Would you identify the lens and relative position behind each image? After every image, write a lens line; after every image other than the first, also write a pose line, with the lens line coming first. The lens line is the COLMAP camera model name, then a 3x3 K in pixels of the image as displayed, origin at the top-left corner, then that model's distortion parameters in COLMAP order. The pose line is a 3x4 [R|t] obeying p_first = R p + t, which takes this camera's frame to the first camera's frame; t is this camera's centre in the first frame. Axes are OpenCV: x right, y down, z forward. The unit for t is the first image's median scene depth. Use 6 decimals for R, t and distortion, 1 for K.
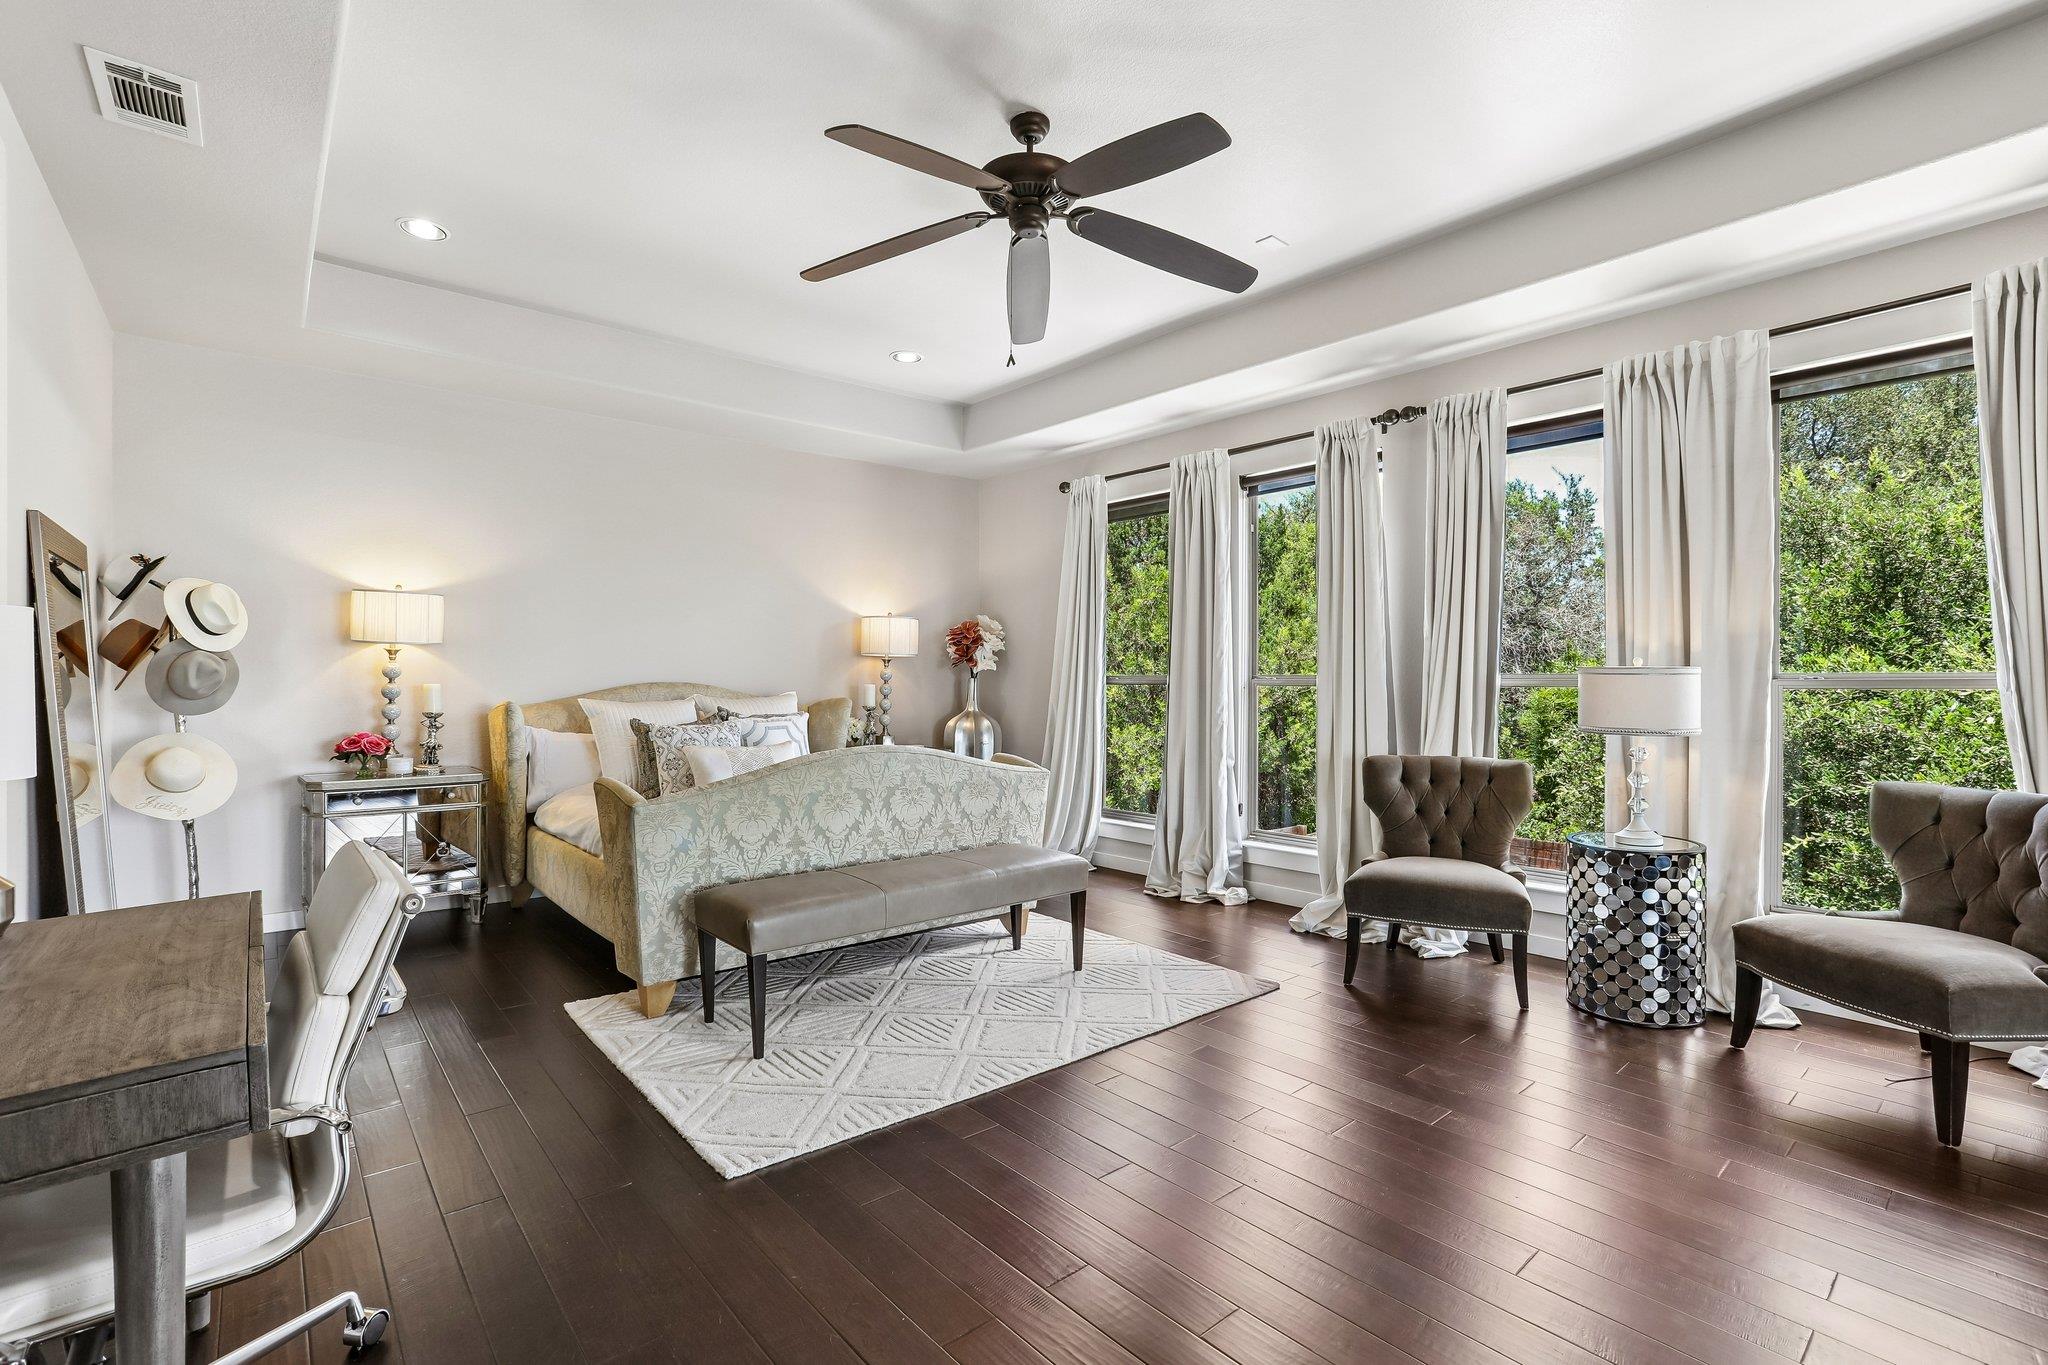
lens RADIAL K [[908.5, 0, 1041.1], [0, 908.5, 683.9], [0, 0, 1]] dist [-0.029149, 0.006430]
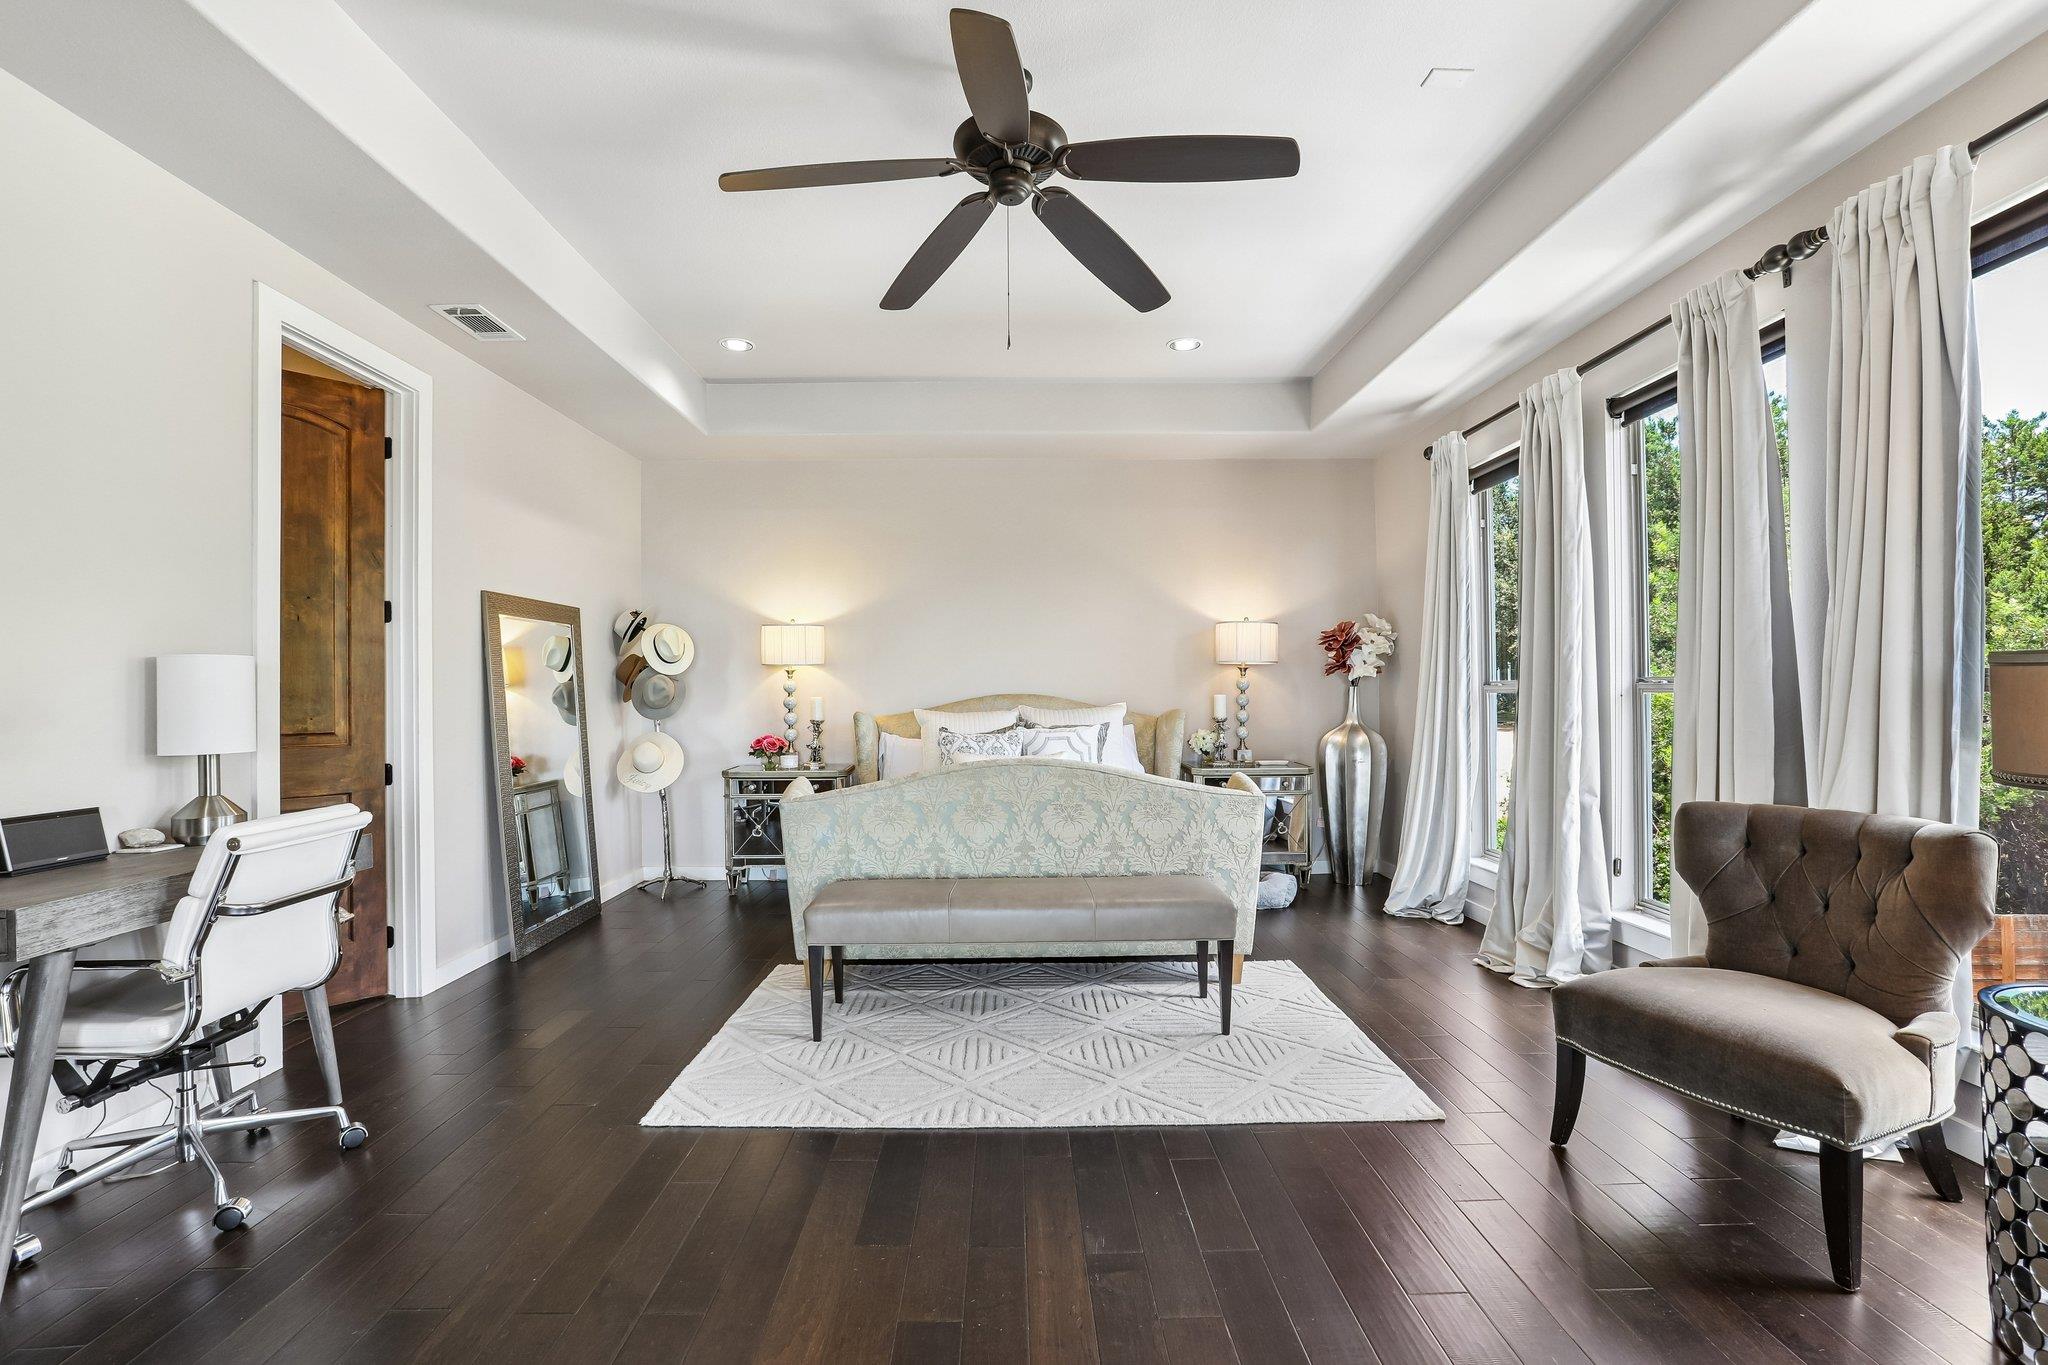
lens RADIAL K [[908.5, 0, 1034.2], [0, 908.5, 692.5], [0, 0, 1]] dist [-0.029149, 0.006430]
pose [[0.780777, -0.009016, -0.624745, 0.391688], [0.008132, 0.999958, -0.004268, 0.001178], [0.624757, -0.001748, 0.780817, 0.215728]]
